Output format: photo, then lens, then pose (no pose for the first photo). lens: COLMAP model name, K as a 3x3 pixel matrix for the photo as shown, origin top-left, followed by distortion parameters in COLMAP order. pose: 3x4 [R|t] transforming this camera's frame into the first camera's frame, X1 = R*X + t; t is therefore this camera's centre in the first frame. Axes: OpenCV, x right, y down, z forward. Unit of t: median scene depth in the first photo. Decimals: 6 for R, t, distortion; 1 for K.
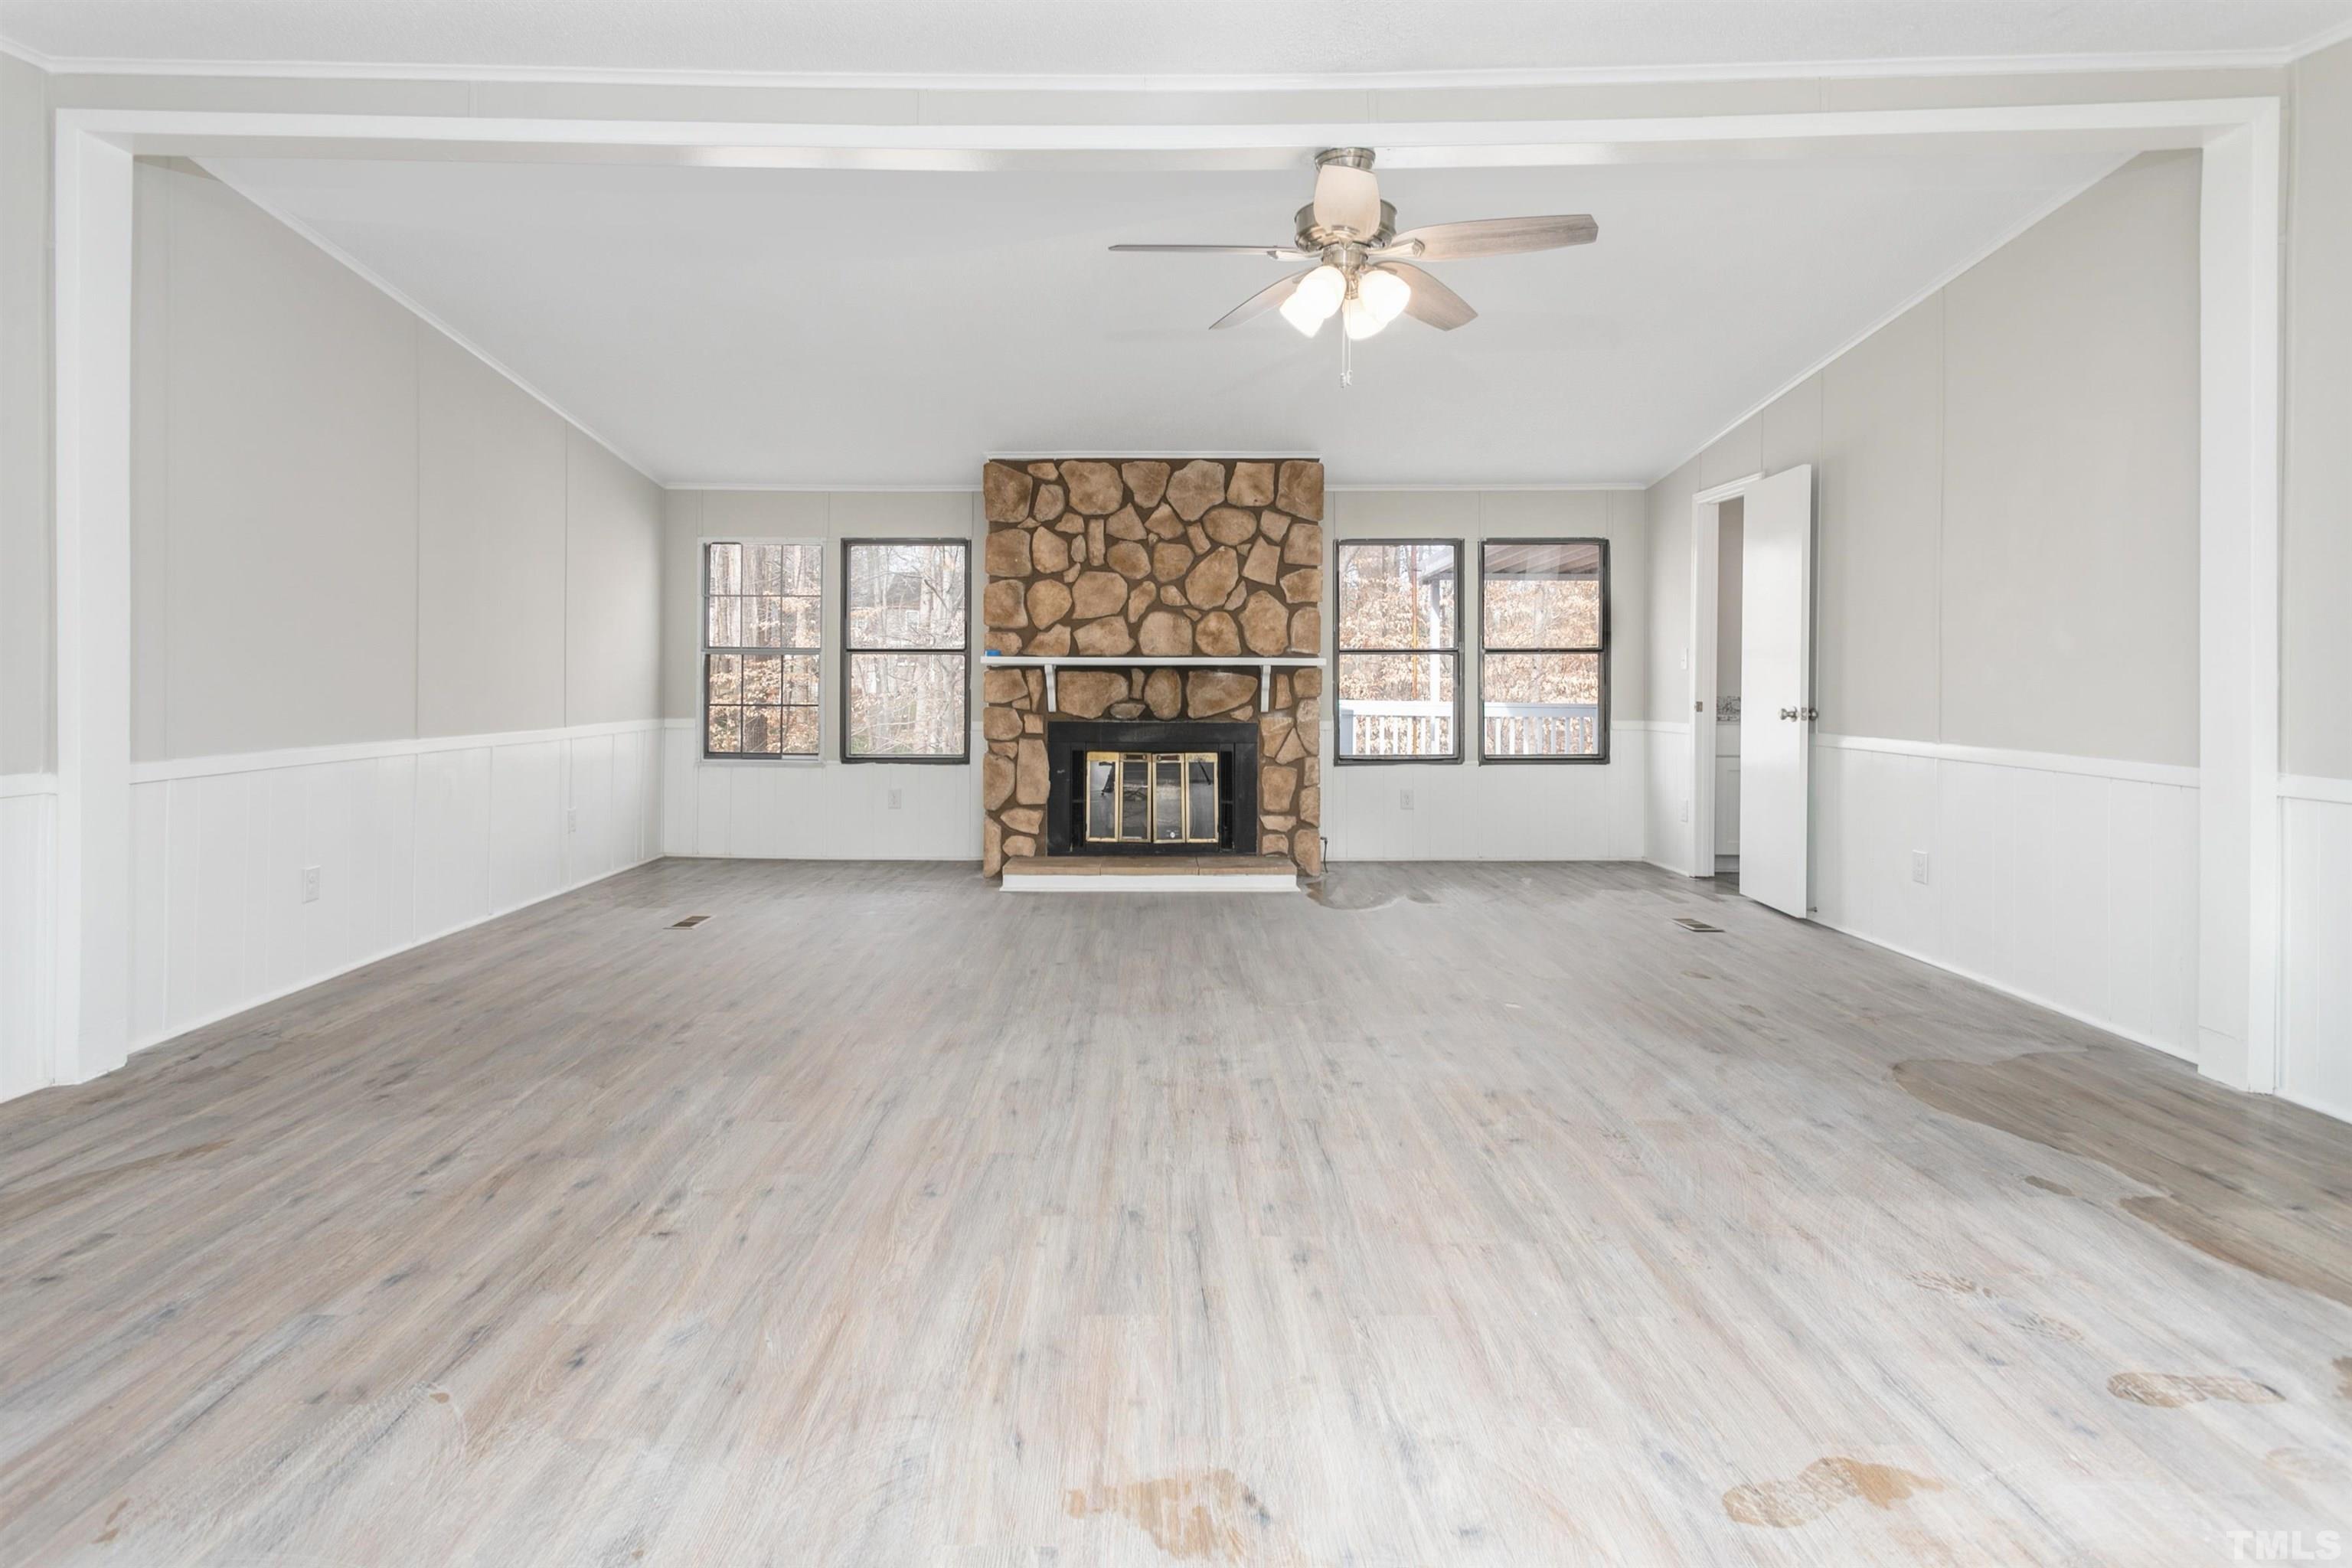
lens RADIAL K [[1147.7, 0, 1168.3], [0, 1147.7, 673.4], [0, 0, 1]] dist [0.003180, 0.001333]
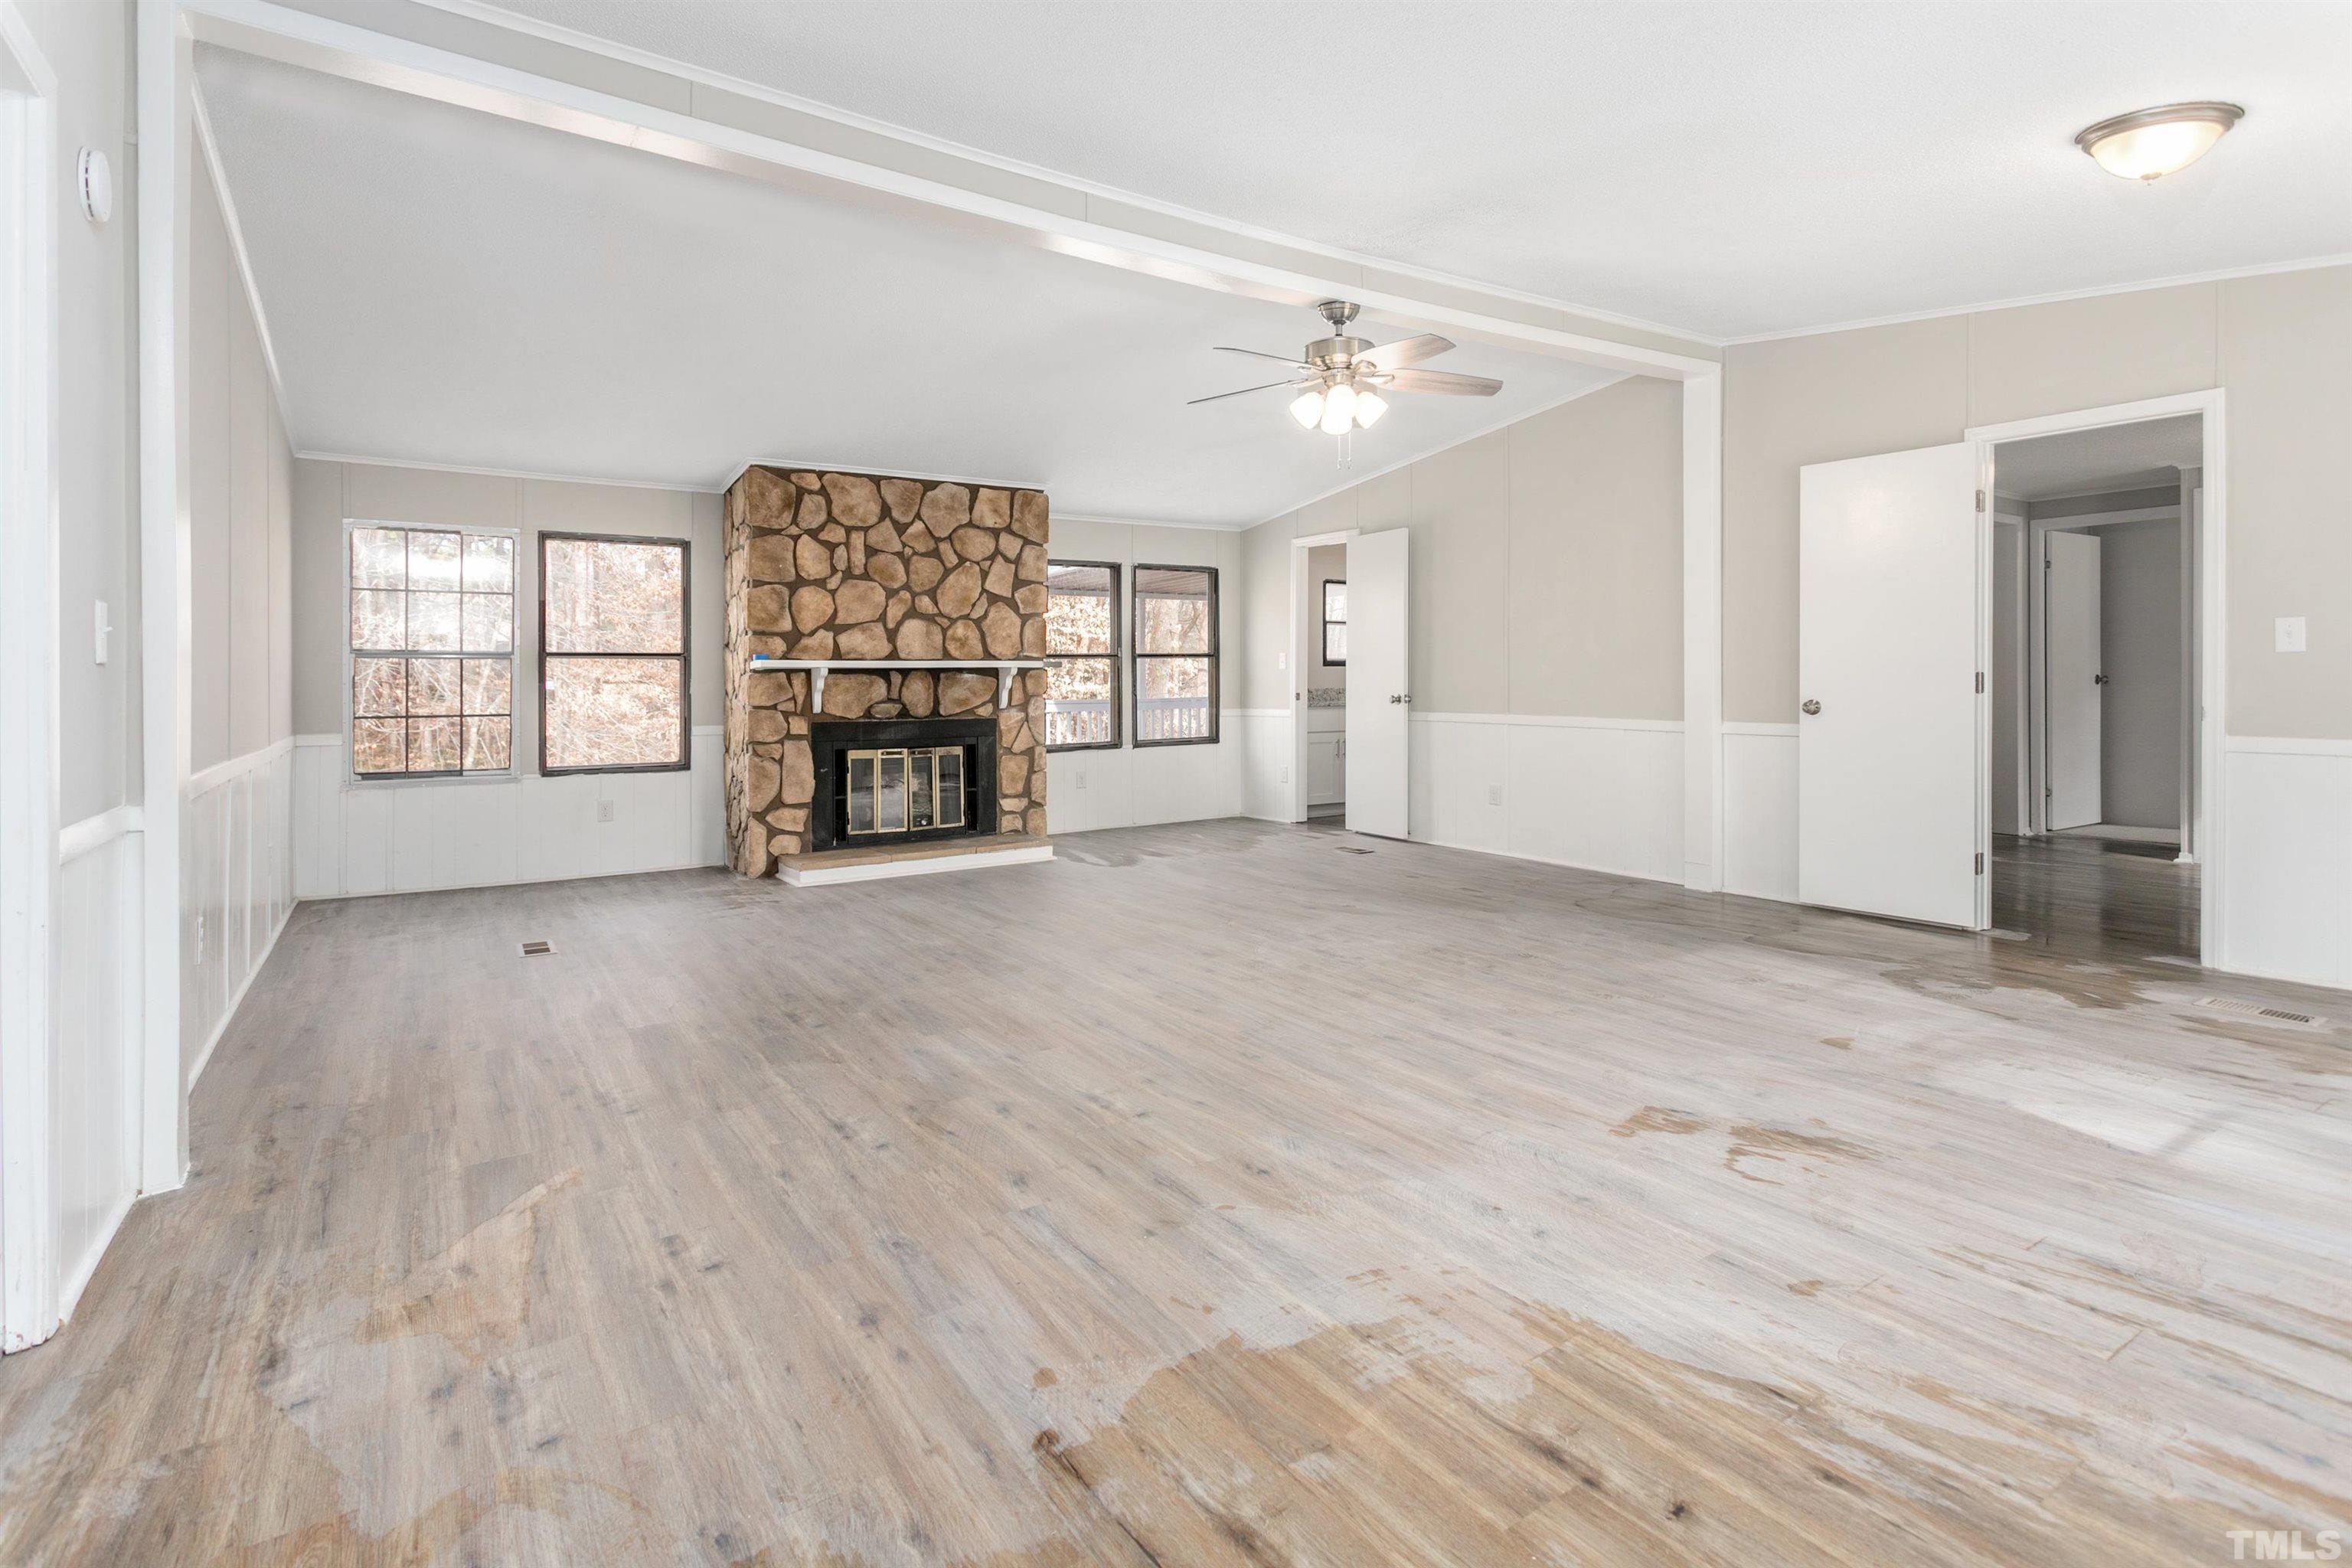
lens RADIAL K [[1147.7, 0, 1106.8], [0, 1147.7, 683.0], [0, 0, 1]] dist [0.003180, 0.001333]
pose [[0.839312, -0.010976, 0.543540, -0.450713], [0.008395, 0.999939, 0.007229, 0.000829], [-0.543586, -0.001504, 0.839352, -0.016439]]
